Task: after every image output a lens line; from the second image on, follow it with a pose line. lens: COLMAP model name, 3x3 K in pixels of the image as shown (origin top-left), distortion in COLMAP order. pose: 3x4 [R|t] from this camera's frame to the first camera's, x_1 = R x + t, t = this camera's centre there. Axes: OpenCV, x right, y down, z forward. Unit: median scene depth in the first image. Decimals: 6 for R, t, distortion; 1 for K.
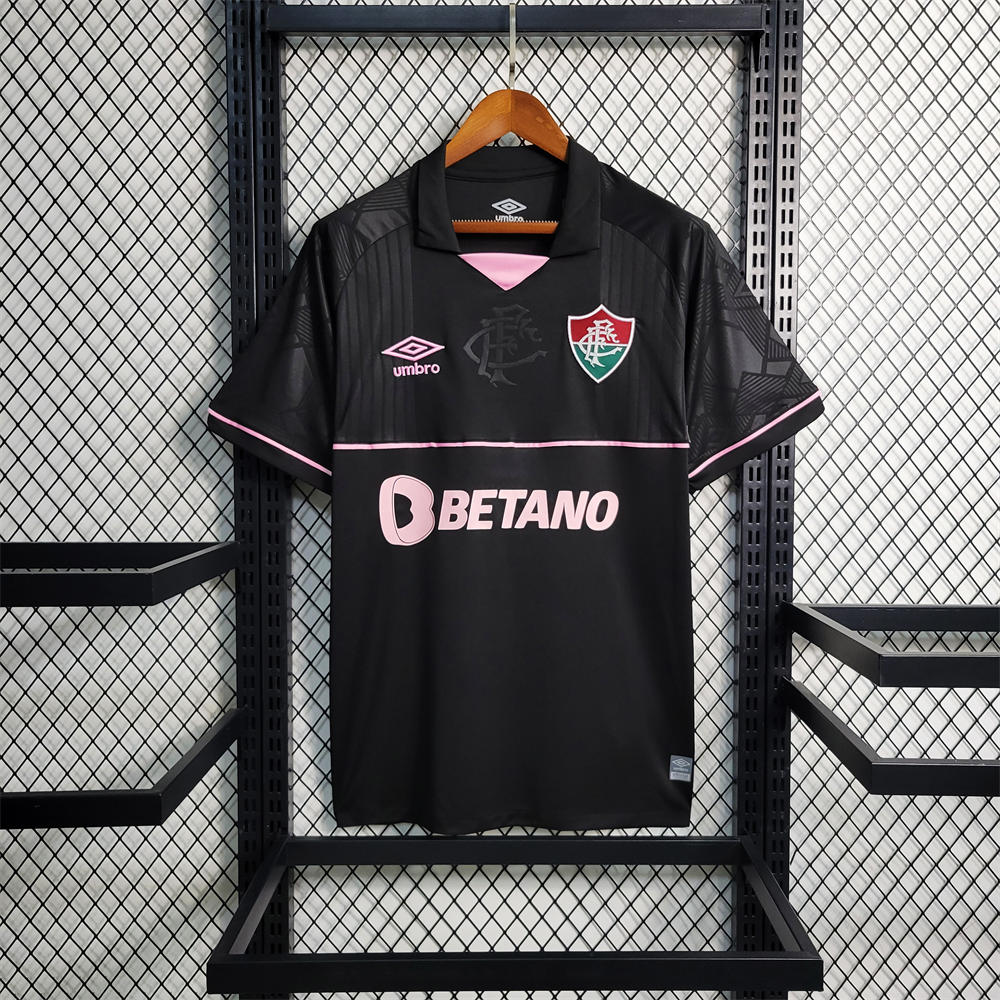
lens RADIAL K [[976.4, 0, 518.5], [0, 976.4, 503.8], [0, 0, 1]] dist [0.001253, 0.002599]
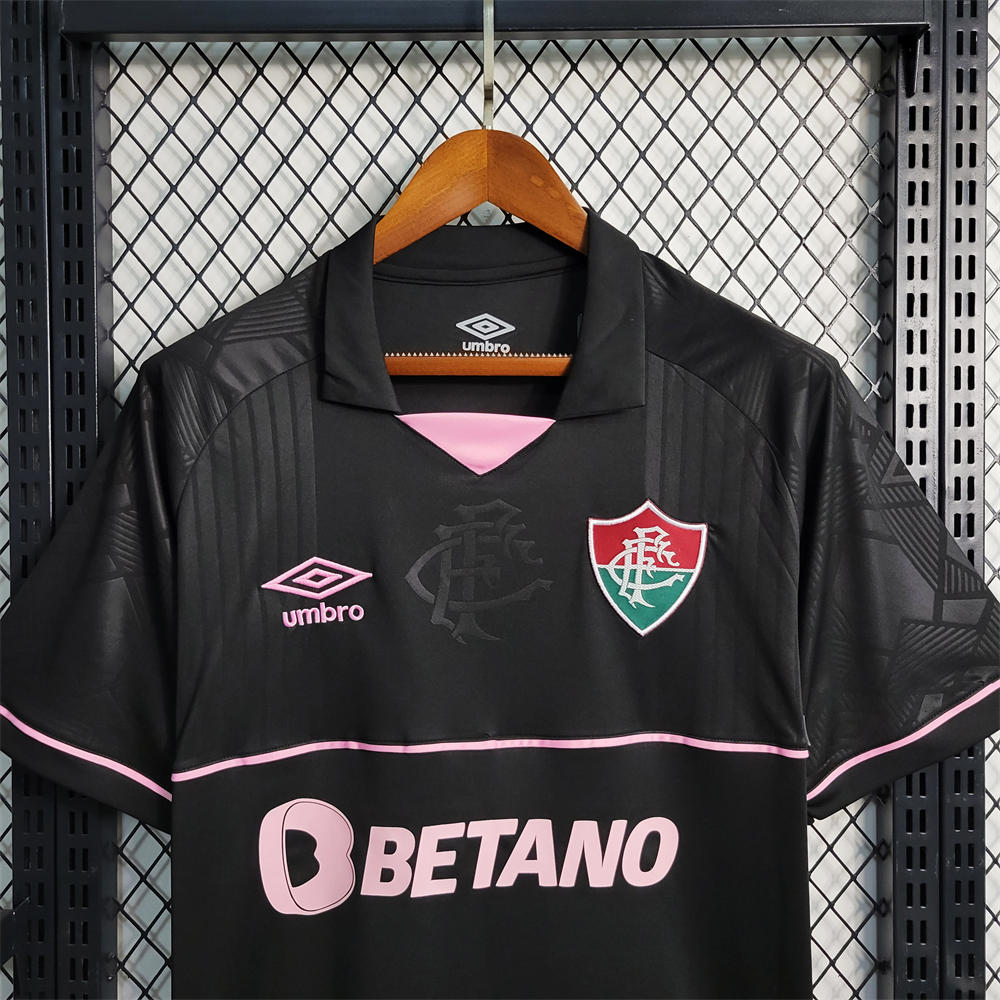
lens RADIAL K [[979.4, 0, 500.0], [0, 979.4, 500.0], [0, 0, 1]] dist [0.009723, -0.001747]
pose [[0.999957, -0.003817, -0.008475, 0.003795], [0.003412, 0.998872, -0.047354, -0.175395], [0.008646, 0.047323, 0.998842, 0.424998]]
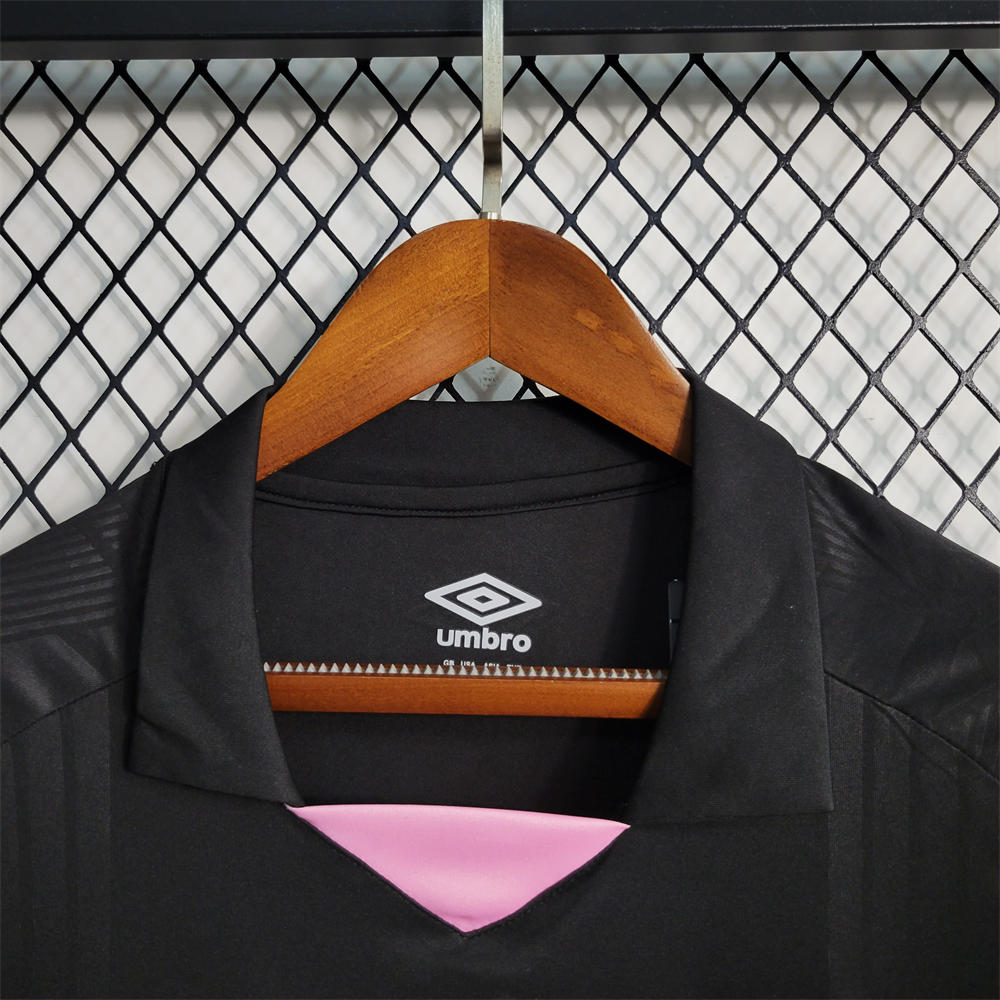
lens RADIAL K [[979.4, 0, 500.0], [0, 979.4, 500.0], [0, 0, 1]] dist [0.009723, -0.001747]
pose [[0.999632, 0.001795, -0.027064, 0.003519], [-0.006014, 0.987639, -0.156627, -0.291172], [0.026449, 0.156732, 0.987287, 0.712870]]
